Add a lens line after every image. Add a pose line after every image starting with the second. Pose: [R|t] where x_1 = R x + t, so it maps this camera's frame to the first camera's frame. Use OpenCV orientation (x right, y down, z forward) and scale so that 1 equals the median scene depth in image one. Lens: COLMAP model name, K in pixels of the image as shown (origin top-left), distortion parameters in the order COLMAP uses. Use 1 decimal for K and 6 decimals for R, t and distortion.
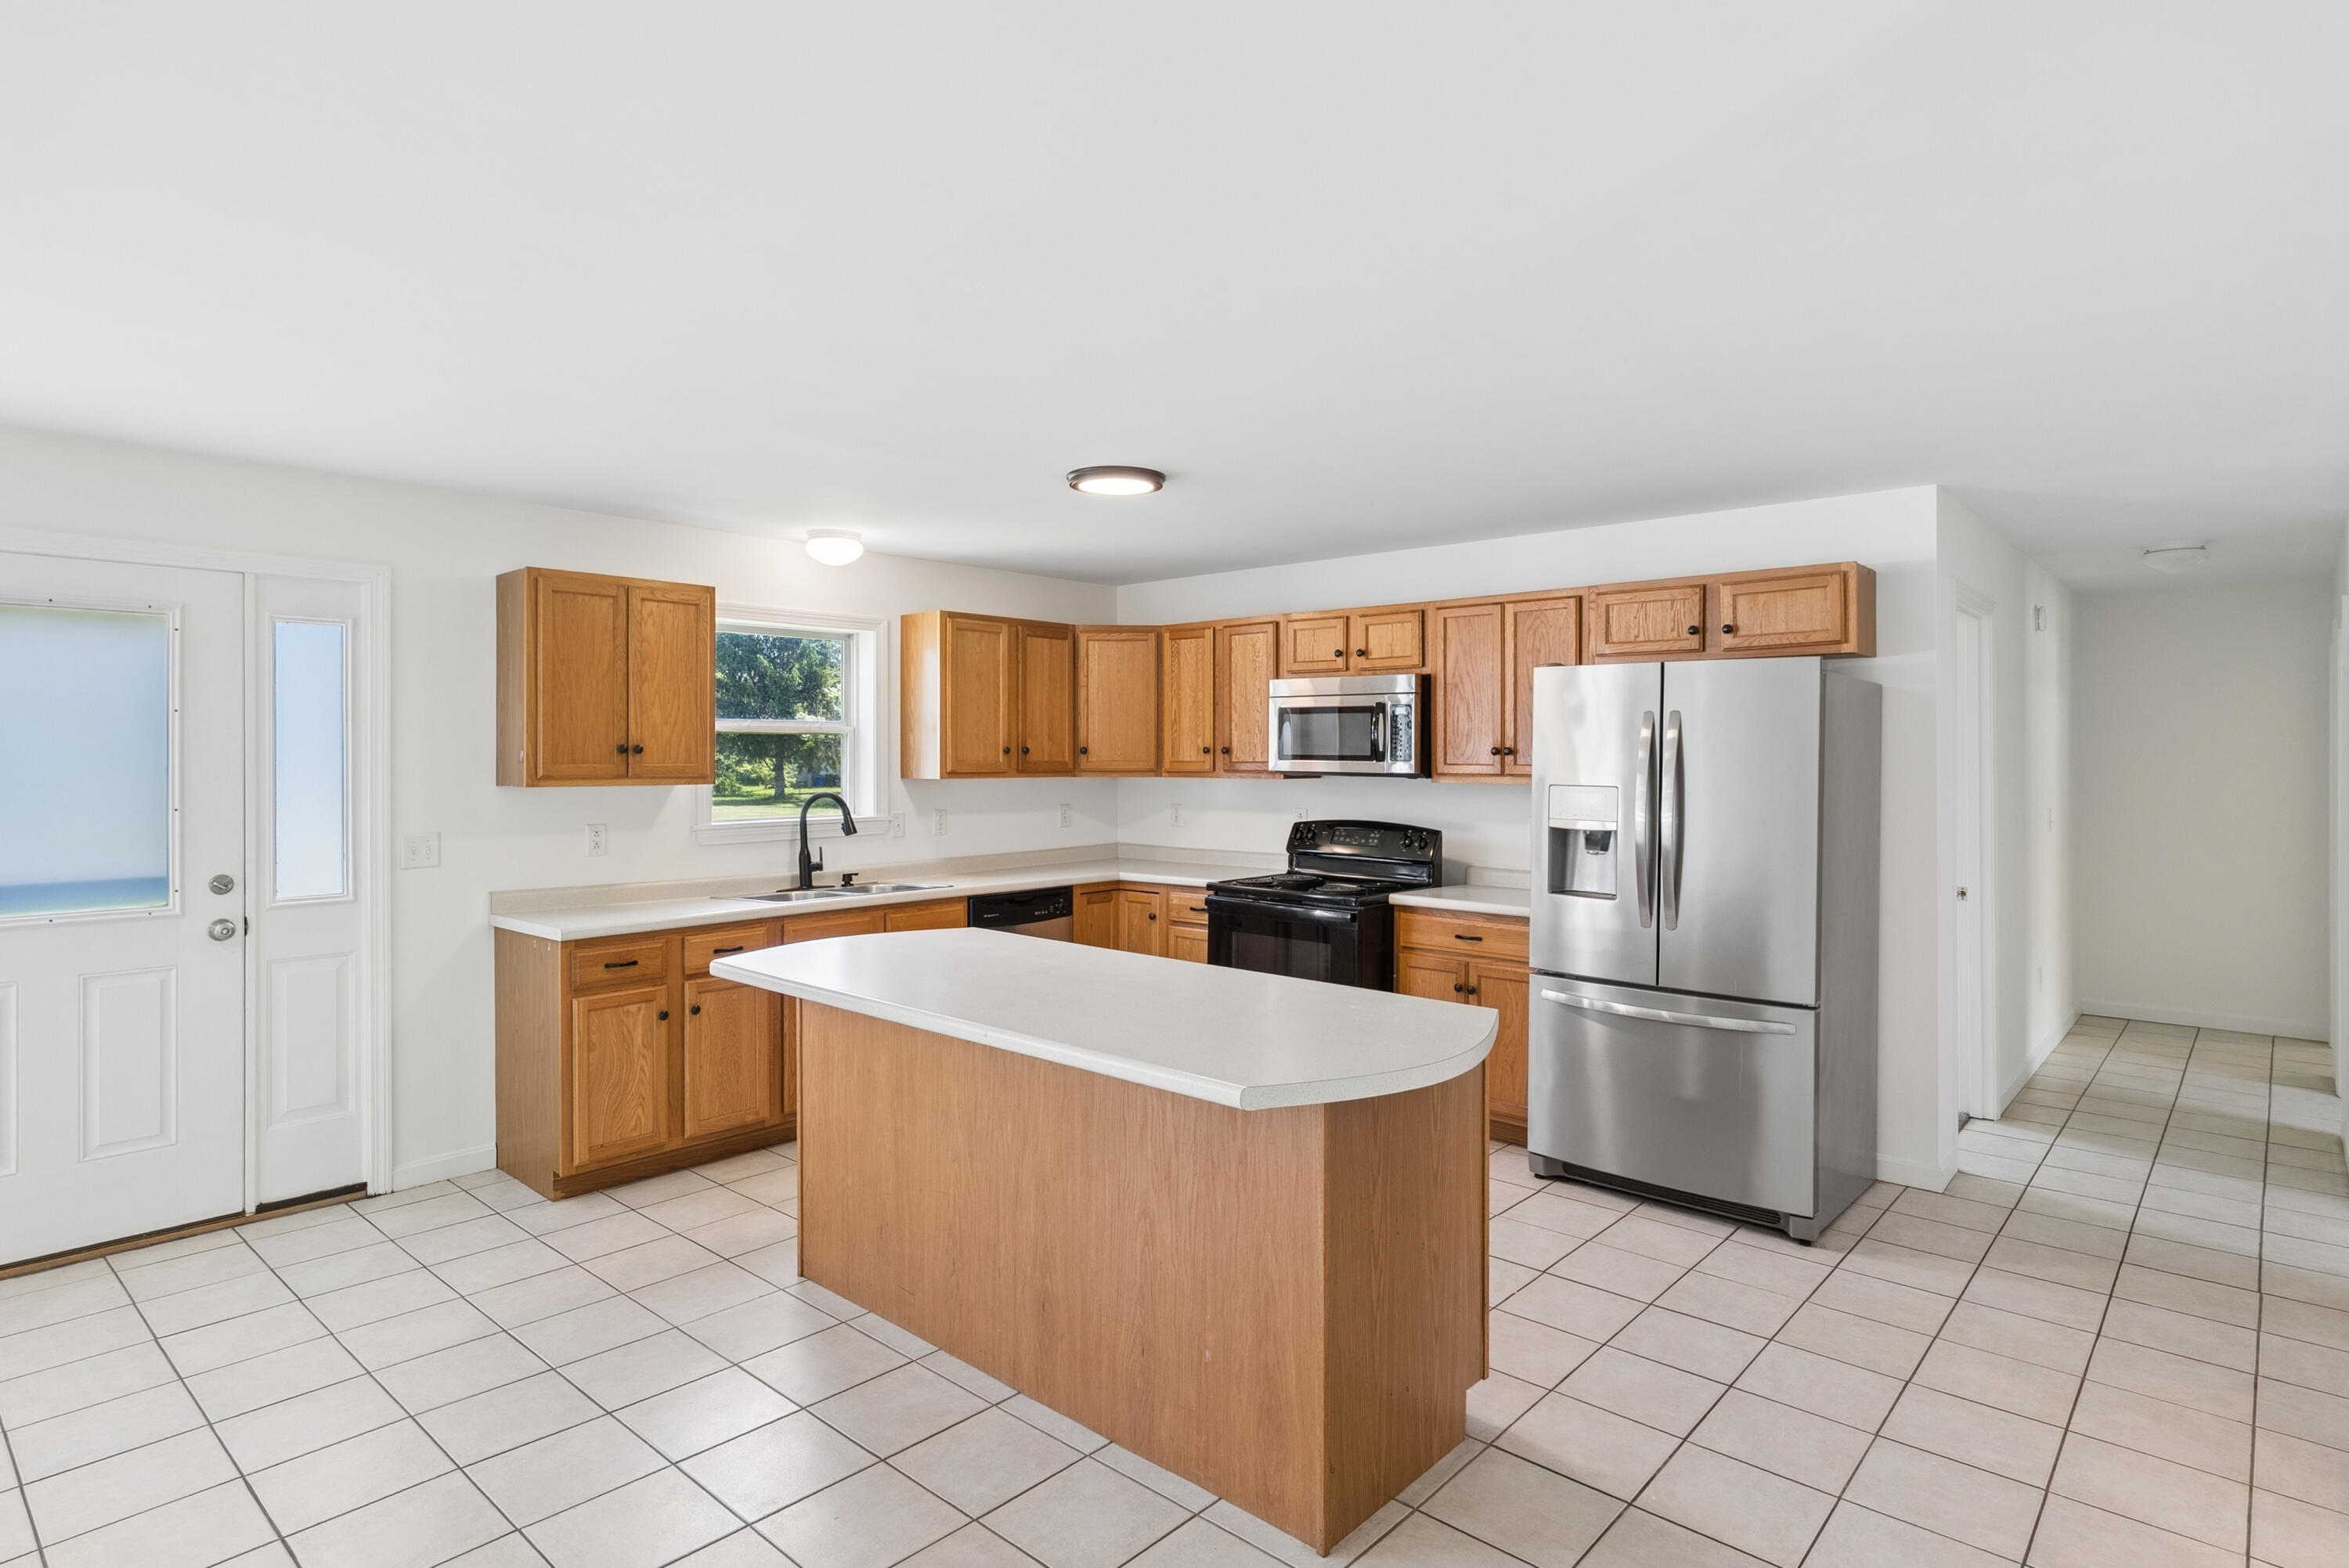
lens RADIAL K [[1250.4, 0, 1168.9], [0, 1250.4, 752.1], [0, 0, 1]] dist [0.006306, -0.003887]
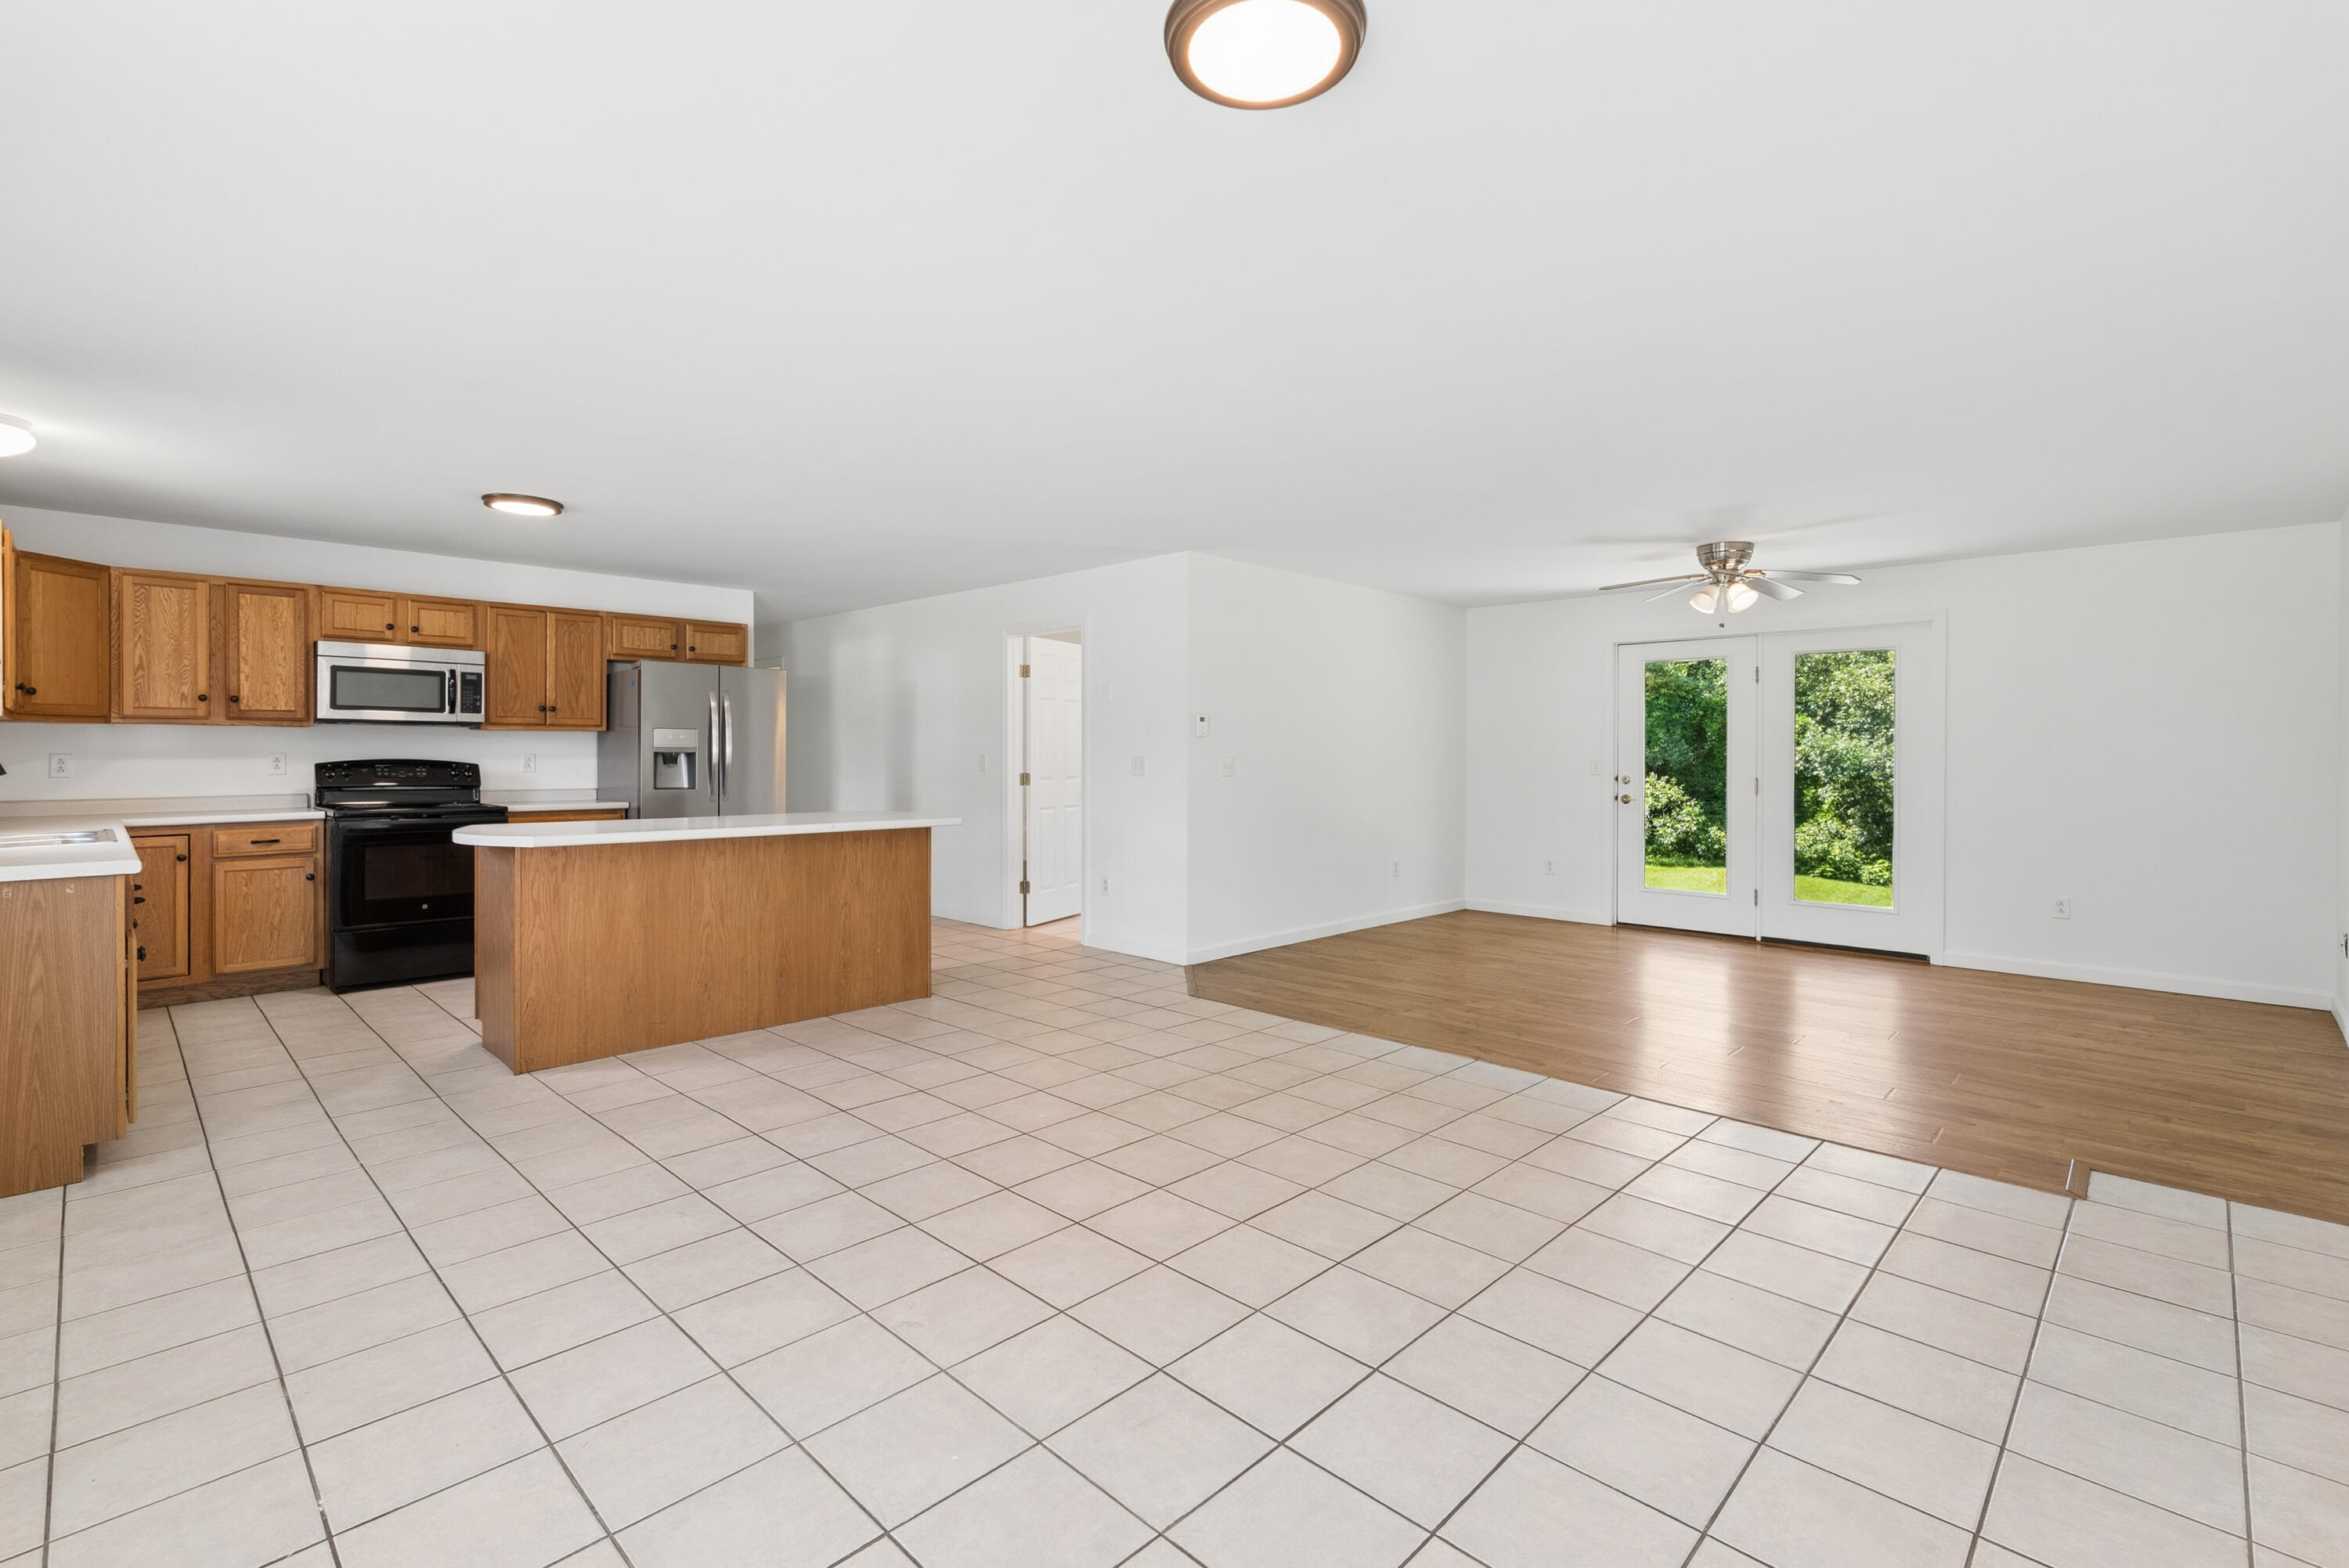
lens RADIAL K [[1042.4, 0, 1165.8], [0, 1042.4, 766.4], [0, 0, 1]] dist [0.000745, 0.002966]
pose [[0.044939, -0.014468, 0.998885, -1.079970], [-0.003255, 0.999888, 0.014629, 0.054009], [-0.998984, -0.003908, 0.044887, 0.200398]]
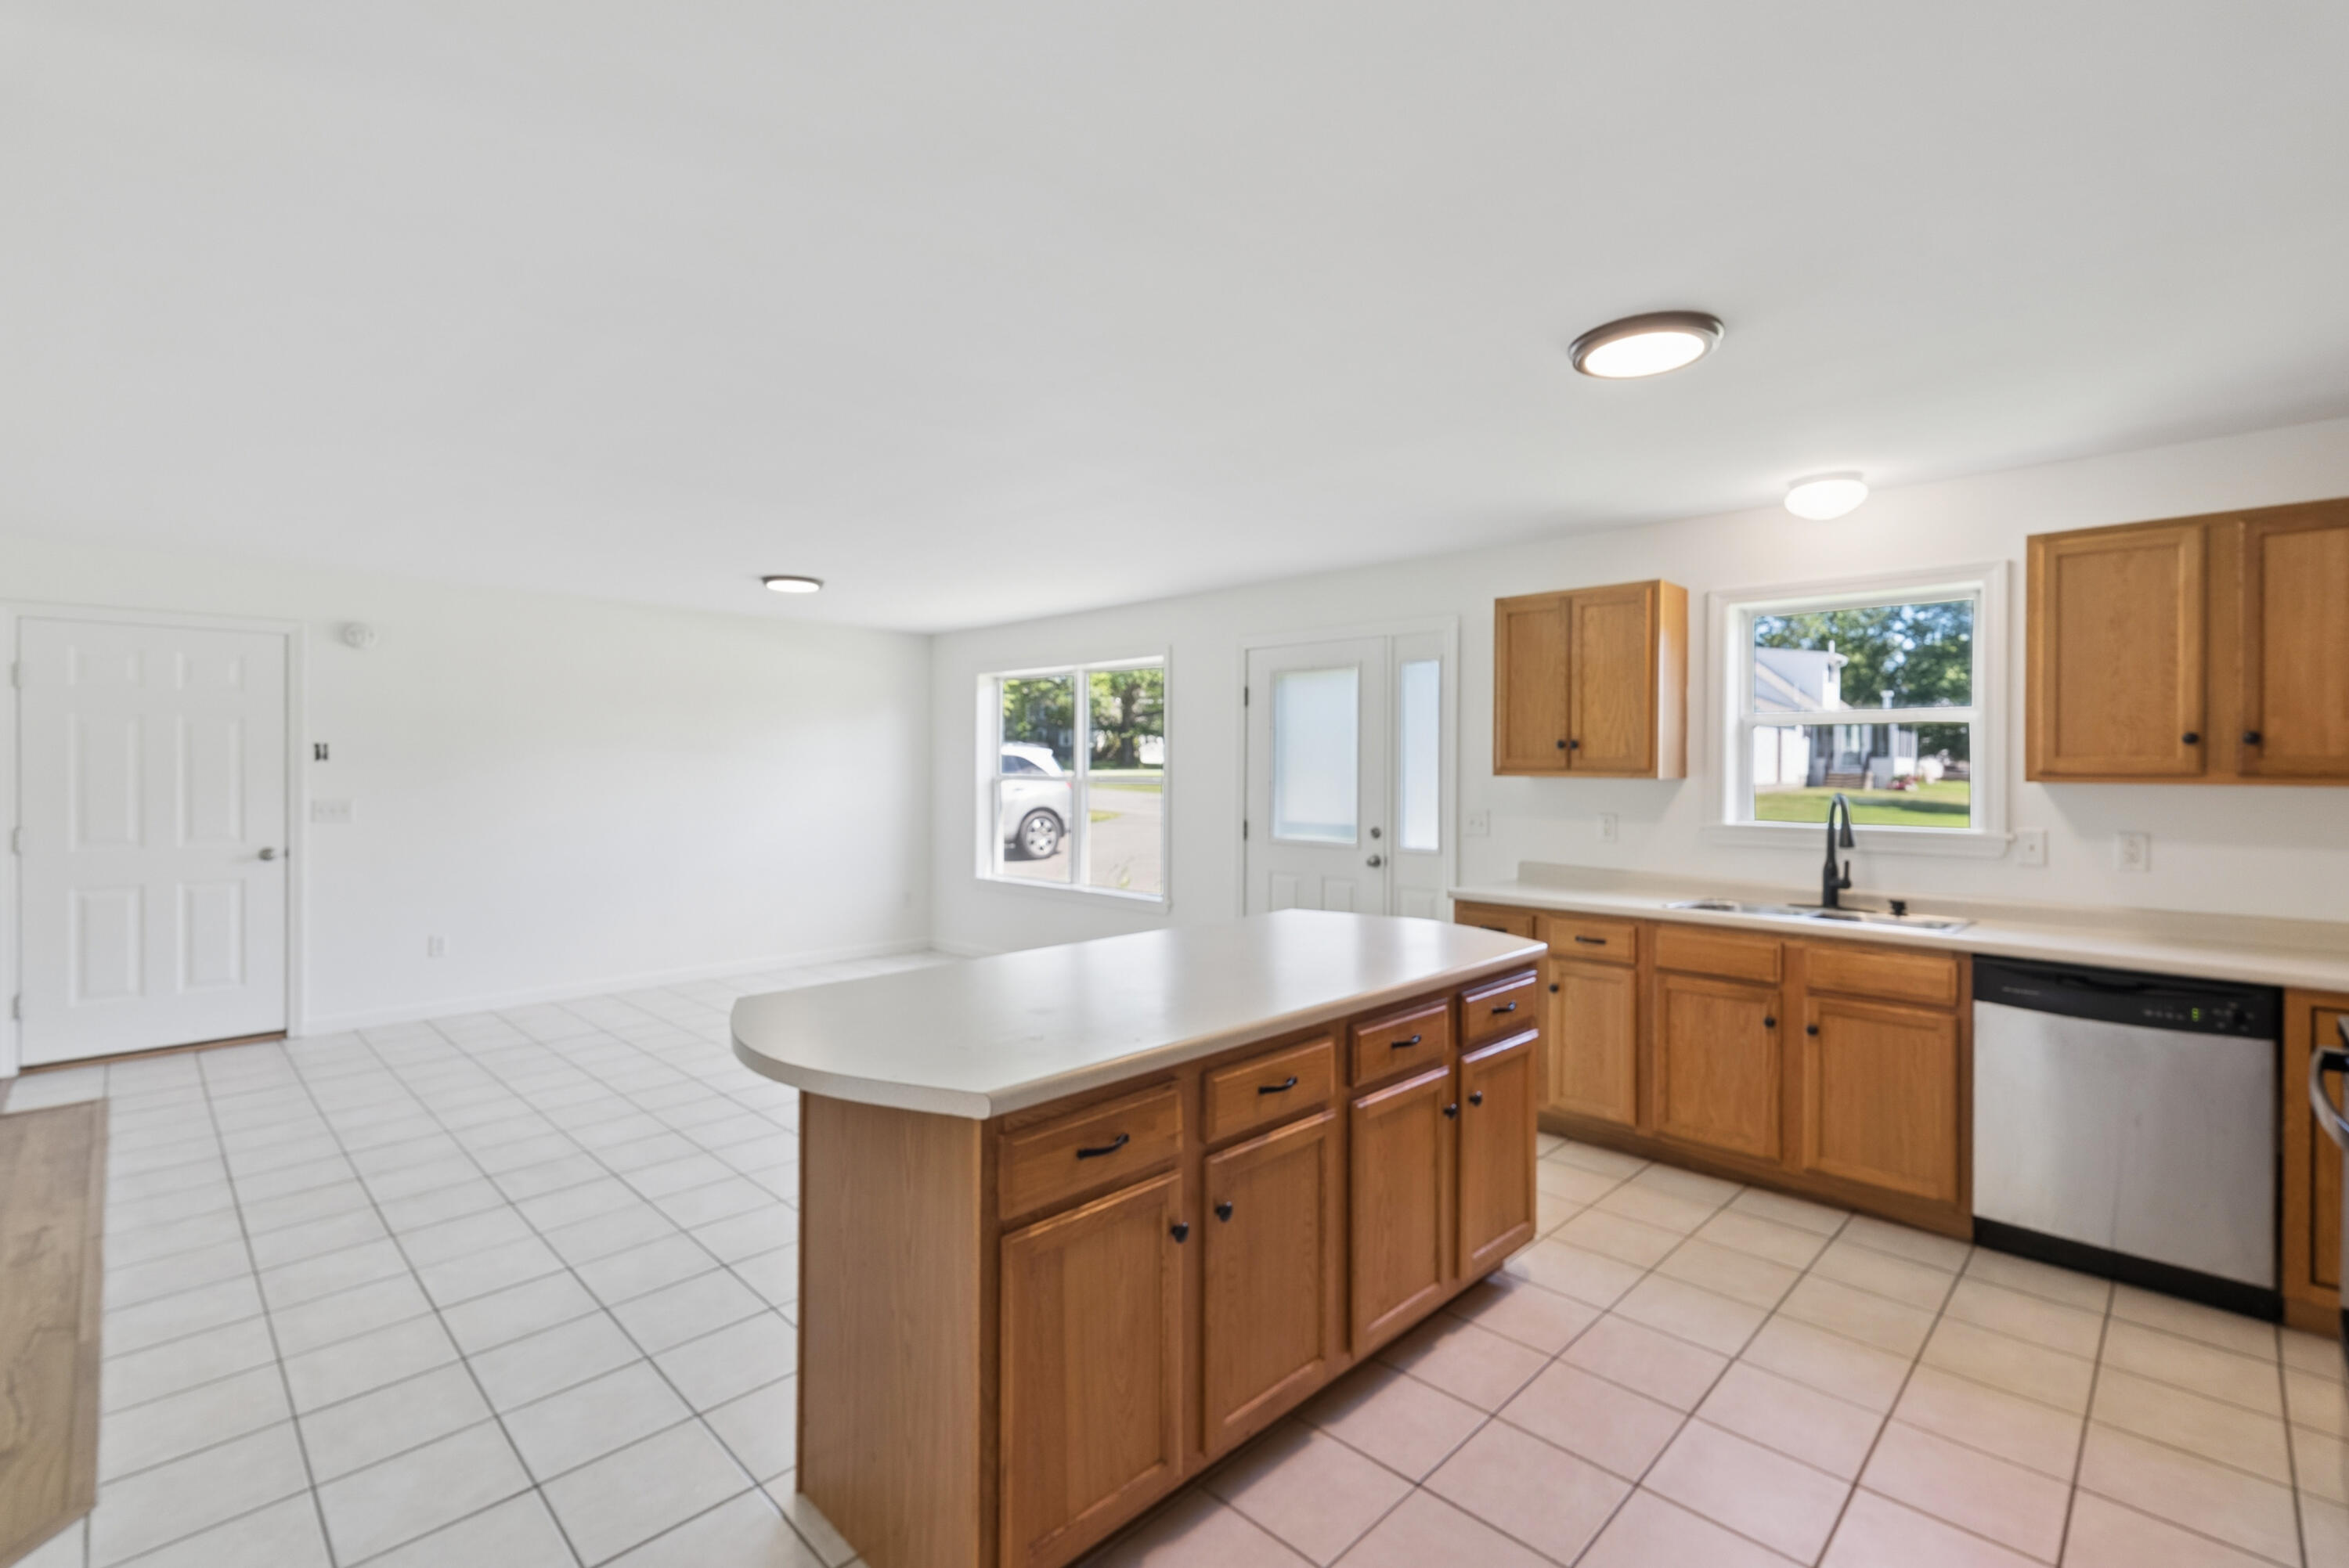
lens RADIAL K [[1042.4, 0, 1179.1], [0, 1042.4, 768.2], [0, 0, 1]] dist [0.000745, 0.002966]
pose [[-0.042017, 0.003367, -0.999111, 0.505002], [-0.003595, 0.999987, 0.003521, 0.016259], [0.999110, 0.003740, -0.042004, 0.693941]]
